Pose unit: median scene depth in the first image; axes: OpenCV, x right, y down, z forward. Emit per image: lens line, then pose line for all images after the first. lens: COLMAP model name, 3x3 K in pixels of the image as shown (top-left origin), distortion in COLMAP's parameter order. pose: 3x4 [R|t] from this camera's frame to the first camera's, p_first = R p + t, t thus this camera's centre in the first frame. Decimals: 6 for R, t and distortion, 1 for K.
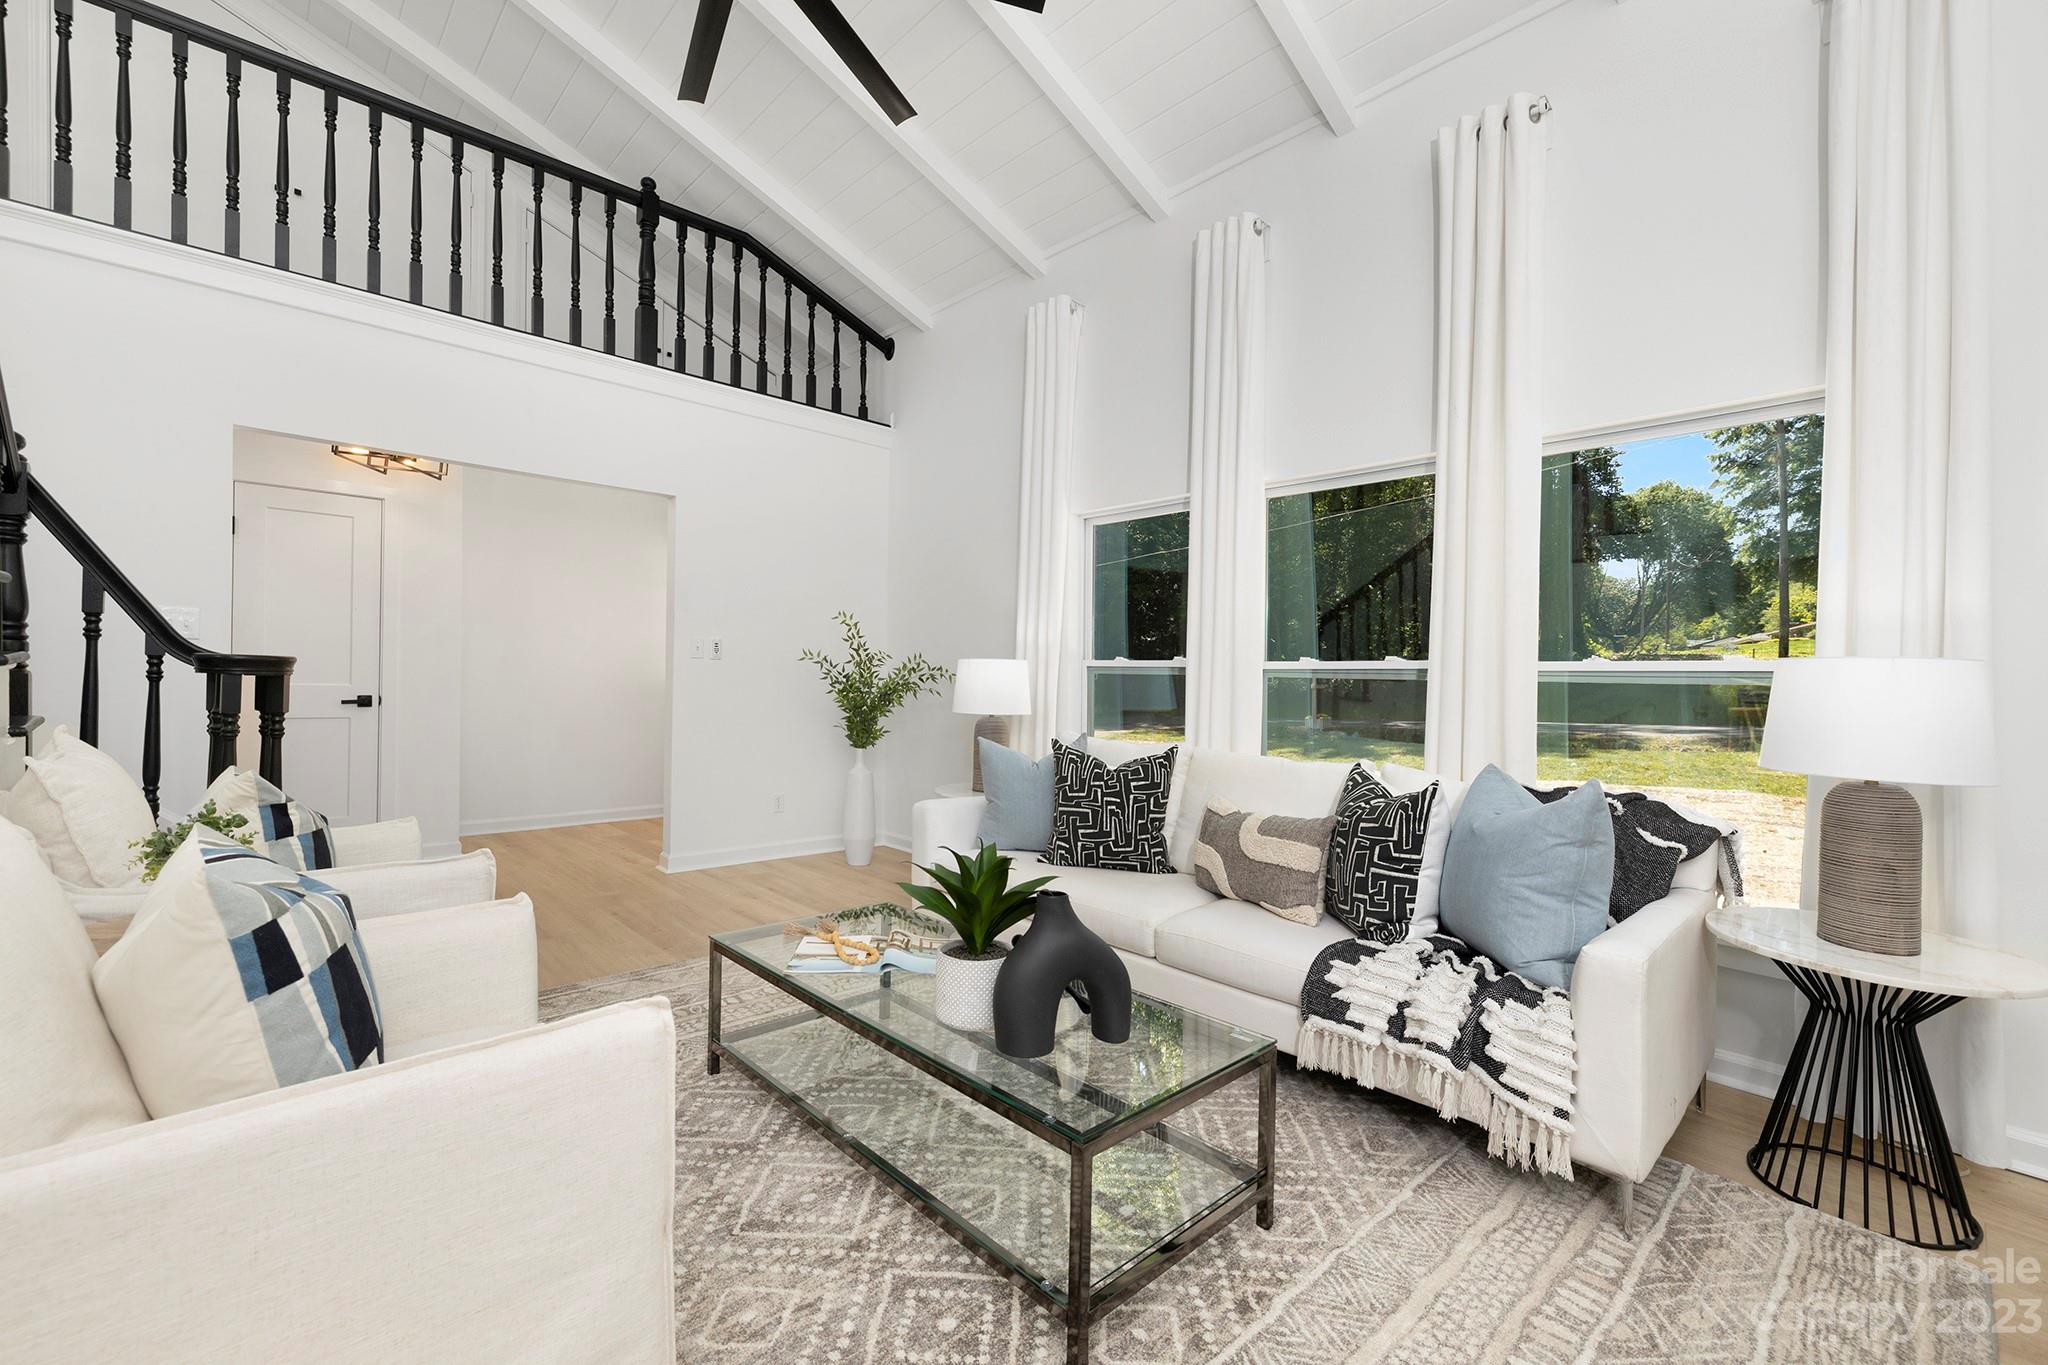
lens RADIAL K [[847.7, 0, 1024.0], [0, 847.7, 669.3], [0, 0, 1]] dist [0.001432, -0.000771]
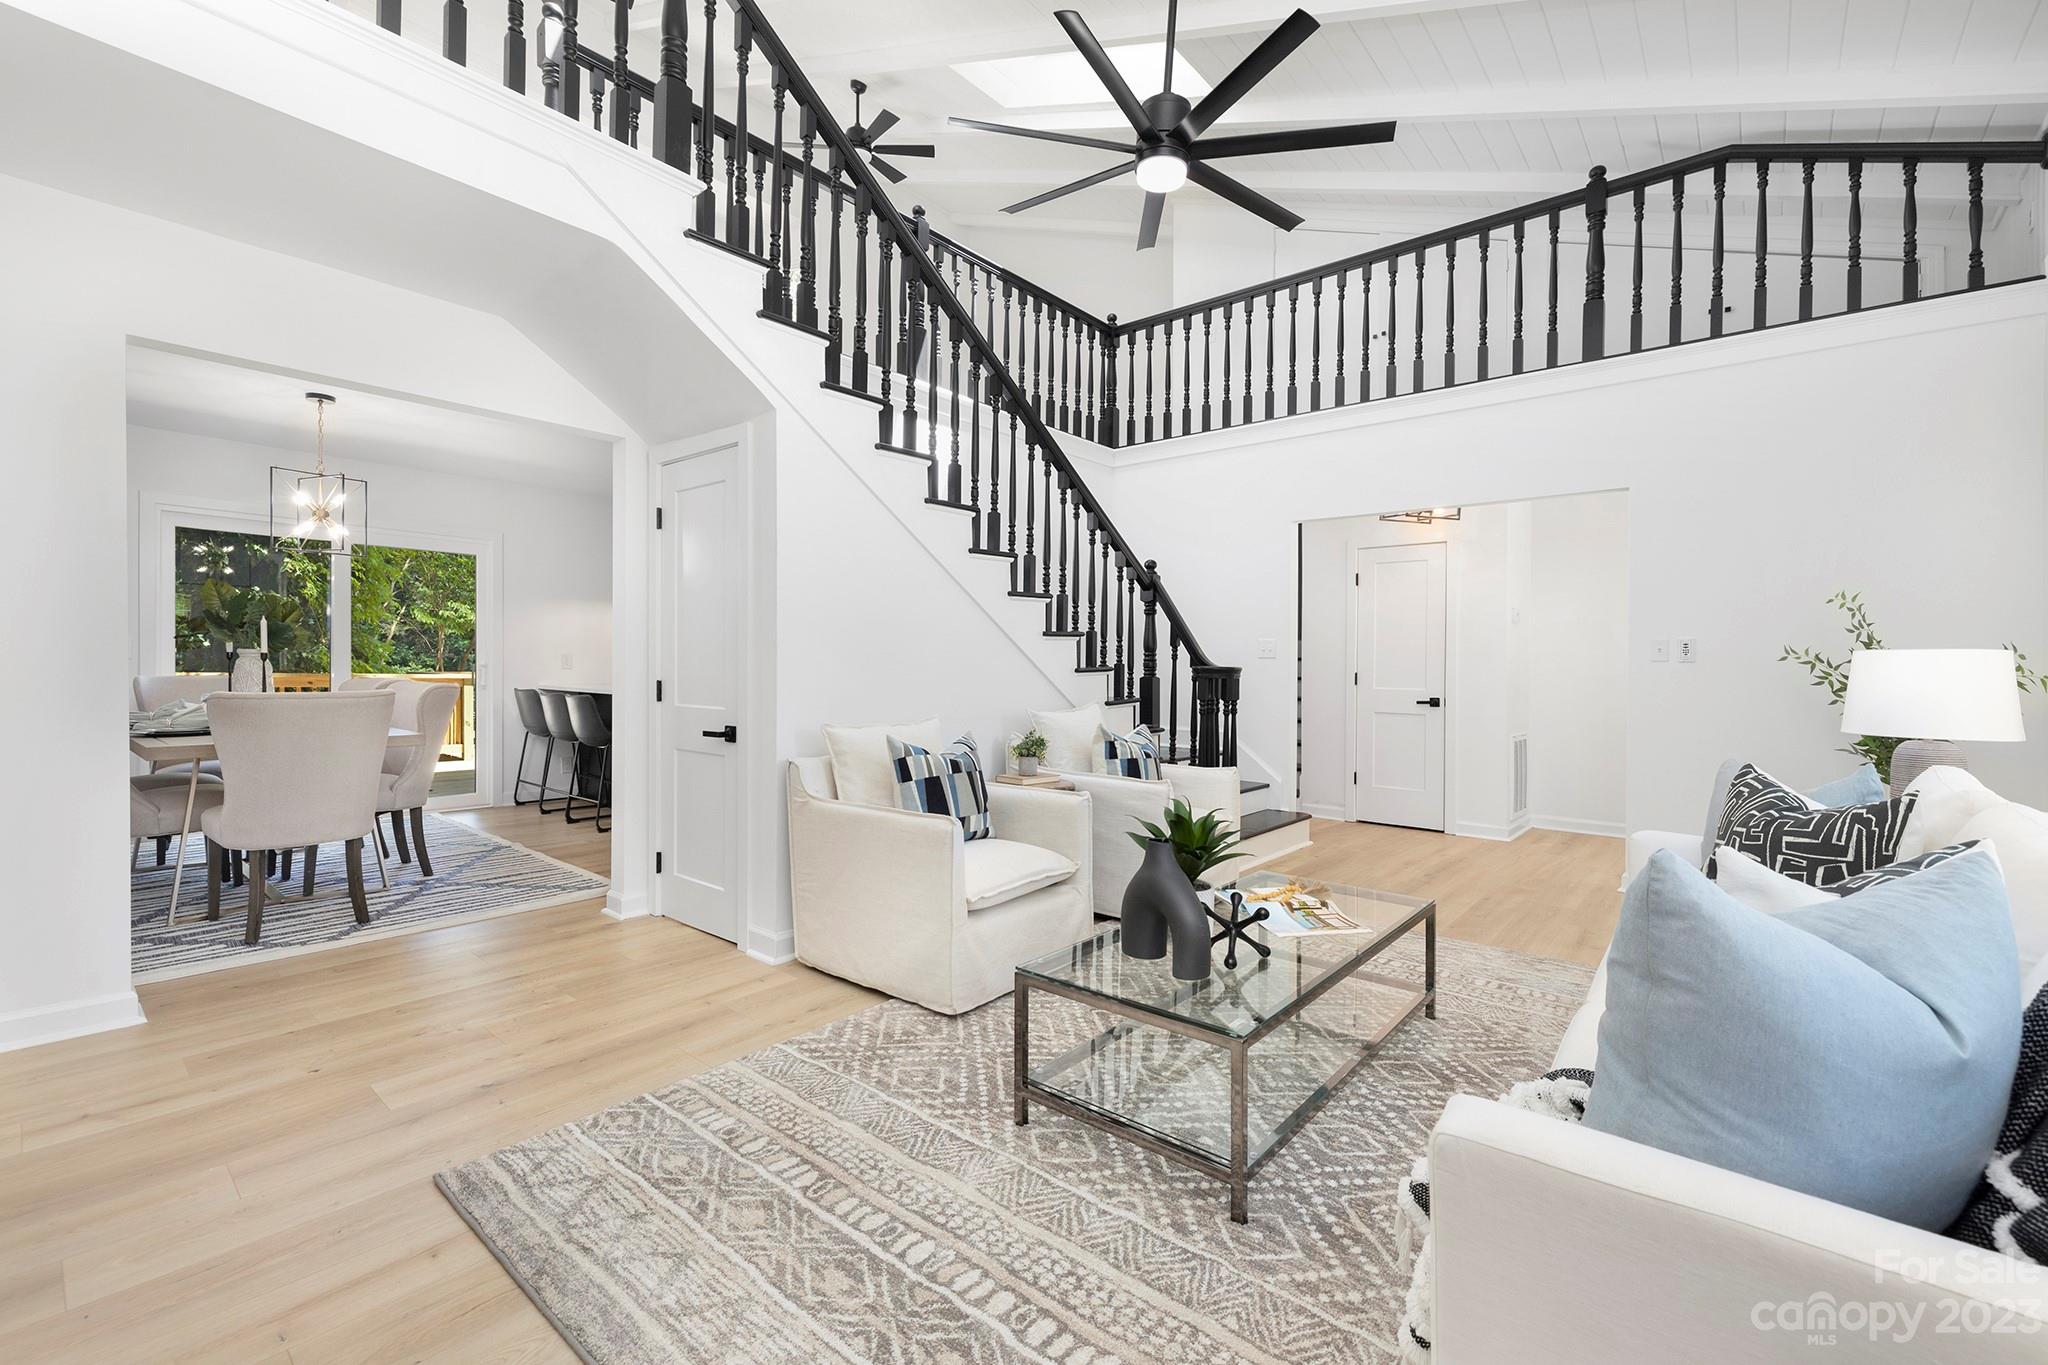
lens RADIAL K [[847.7, 0, 1020.0], [0, 847.7, 687.6], [0, 0, 1]] dist [0.001432, -0.000771]
pose [[0.141965, 0.003211, -0.989866, 0.408259], [-0.000279, 0.999995, 0.003204, 0.011701], [0.989872, -0.000178, 0.141965, 0.203895]]
